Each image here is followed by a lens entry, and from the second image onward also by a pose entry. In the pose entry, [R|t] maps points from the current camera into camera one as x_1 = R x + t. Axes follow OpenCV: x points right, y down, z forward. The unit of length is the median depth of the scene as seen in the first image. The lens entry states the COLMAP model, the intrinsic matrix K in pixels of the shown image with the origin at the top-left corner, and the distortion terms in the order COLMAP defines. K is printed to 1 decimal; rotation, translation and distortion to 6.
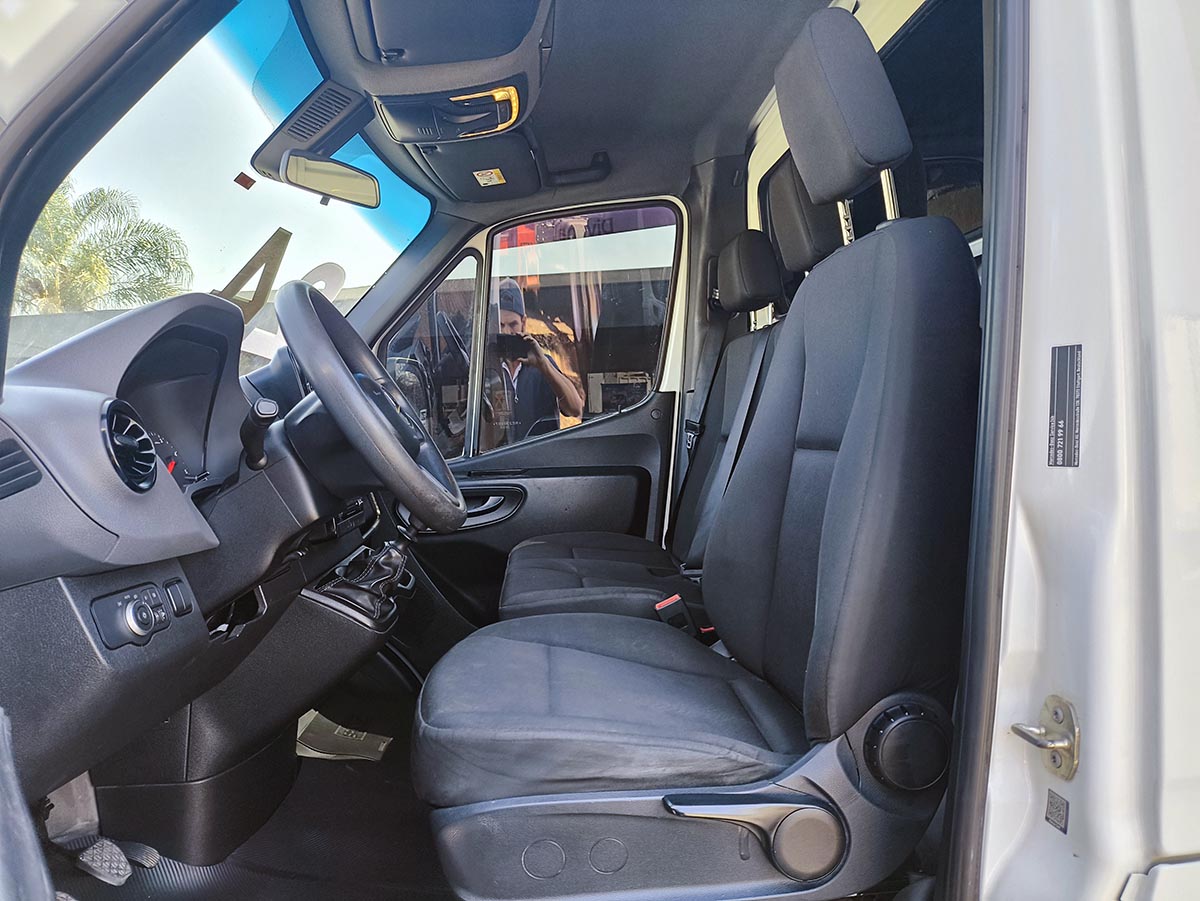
lens RADIAL K [[938.5, 0, 568.2], [0, 938.5, 448.2], [0, 0, 1]] dist [0.076550, -0.150246]
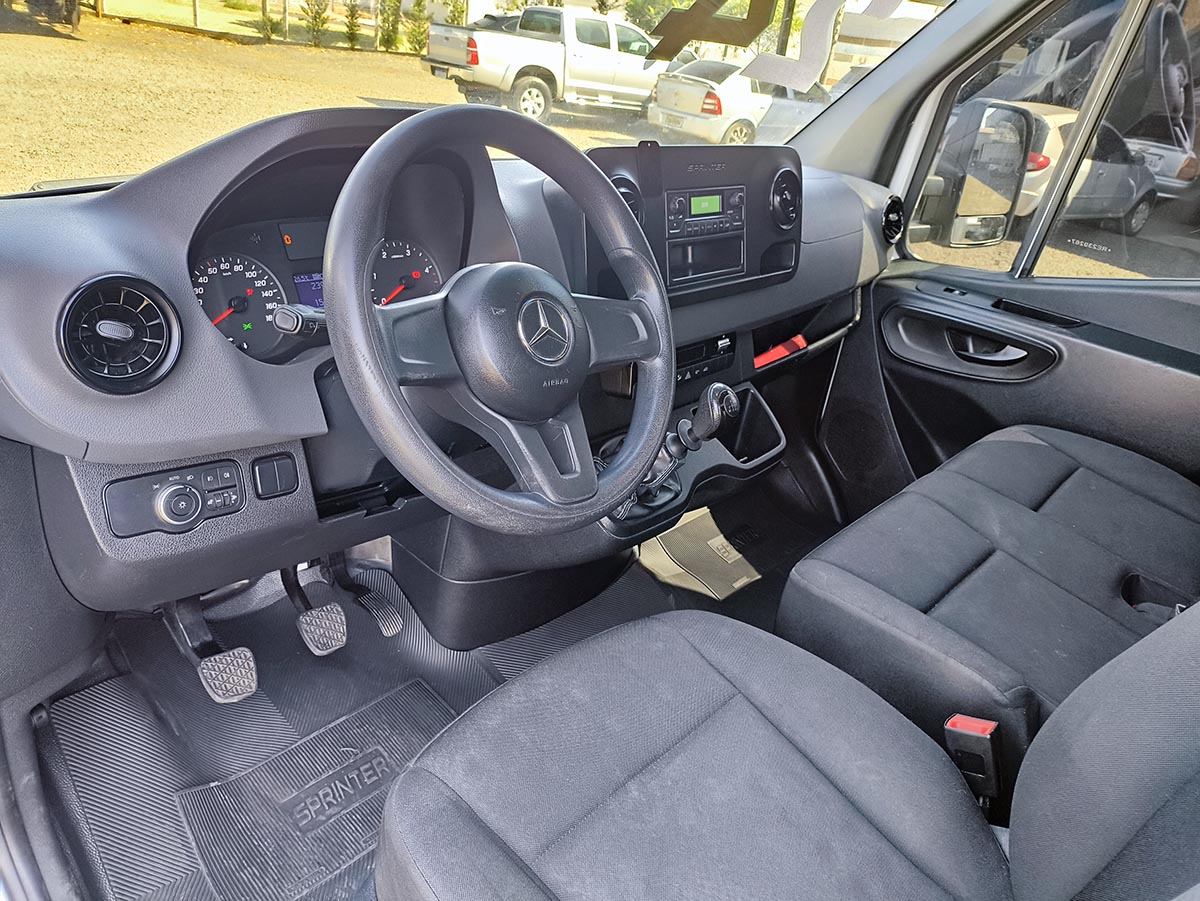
lens RADIAL K [[938.5, 0, 568.2], [0, 938.5, 448.2], [0, 0, 1]] dist [0.076550, -0.150246]
pose [[0.703528, 0.423080, -0.571010, 0.125665], [-0.173065, 0.881289, 0.439747, -0.139107], [0.689273, -0.210552, 0.693232, 0.279547]]
